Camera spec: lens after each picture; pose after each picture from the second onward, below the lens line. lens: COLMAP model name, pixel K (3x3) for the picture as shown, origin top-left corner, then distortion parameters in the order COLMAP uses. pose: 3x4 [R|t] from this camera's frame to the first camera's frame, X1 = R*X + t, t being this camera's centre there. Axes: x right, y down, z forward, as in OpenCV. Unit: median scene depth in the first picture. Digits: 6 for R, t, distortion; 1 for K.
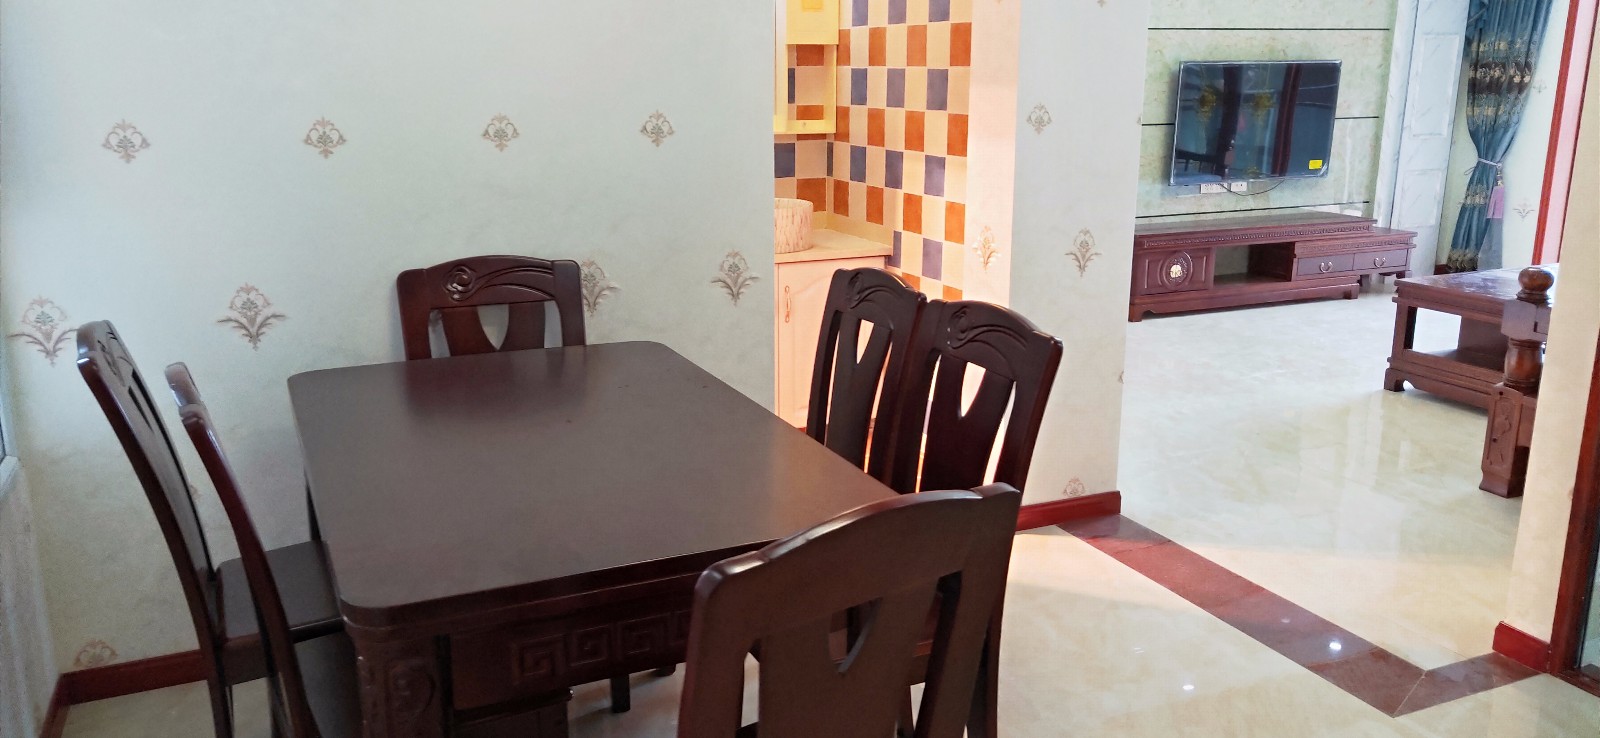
lens RADIAL K [[1227.3, 0, 806.8], [0, 1227.3, 358.9], [0, 0, 1]] dist [0.063393, 0.000272]
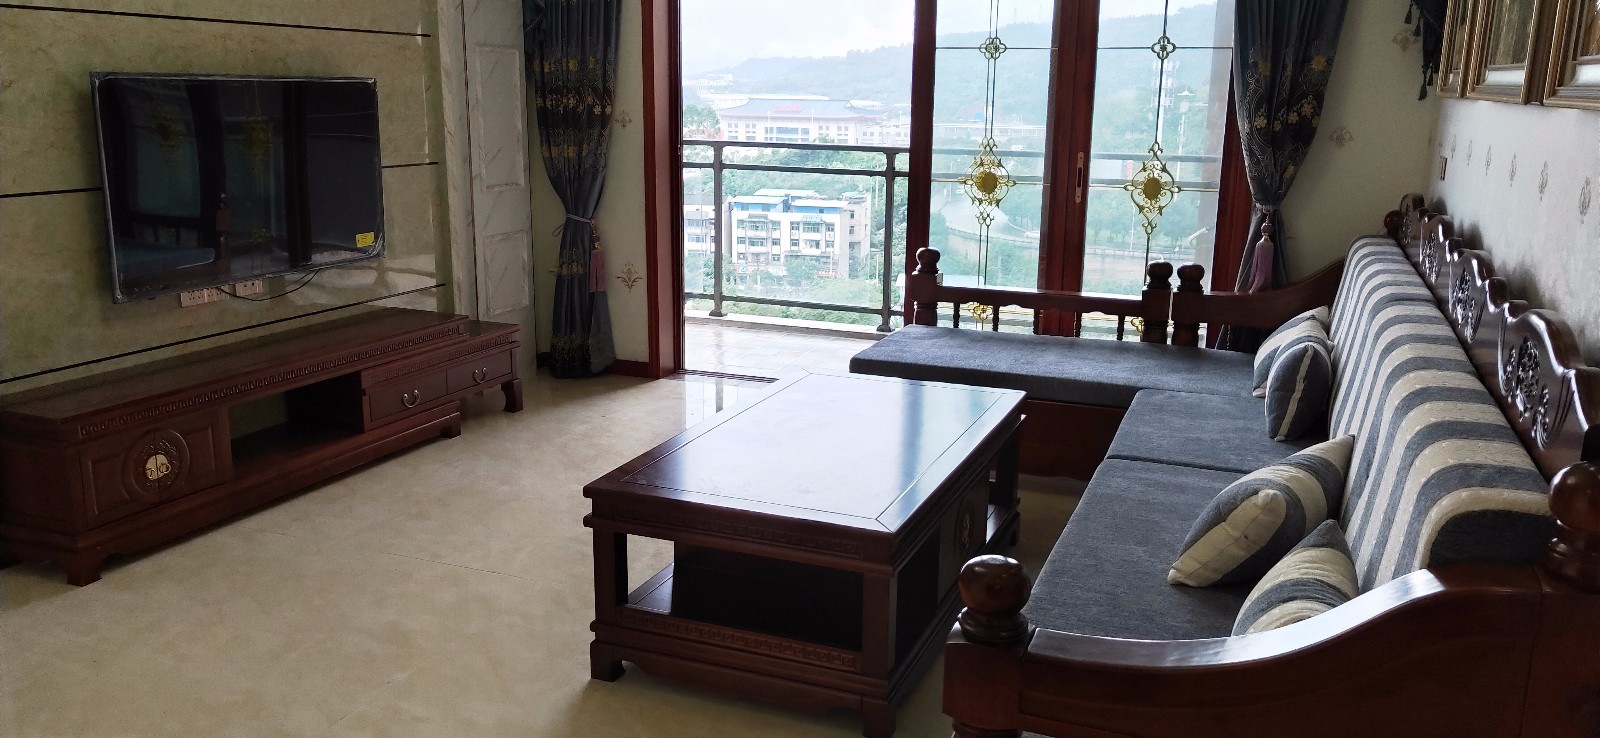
lens RADIAL K [[1227.3, 0, 790.8], [0, 1227.3, 354.4], [0, 0, 1]] dist [0.063393, 0.000272]
pose [[0.729931, -0.141729, 0.668666, 0.132980], [0.151692, 0.987461, 0.043709, -0.091564], [-0.666476, 0.069527, 0.742277, 0.379338]]
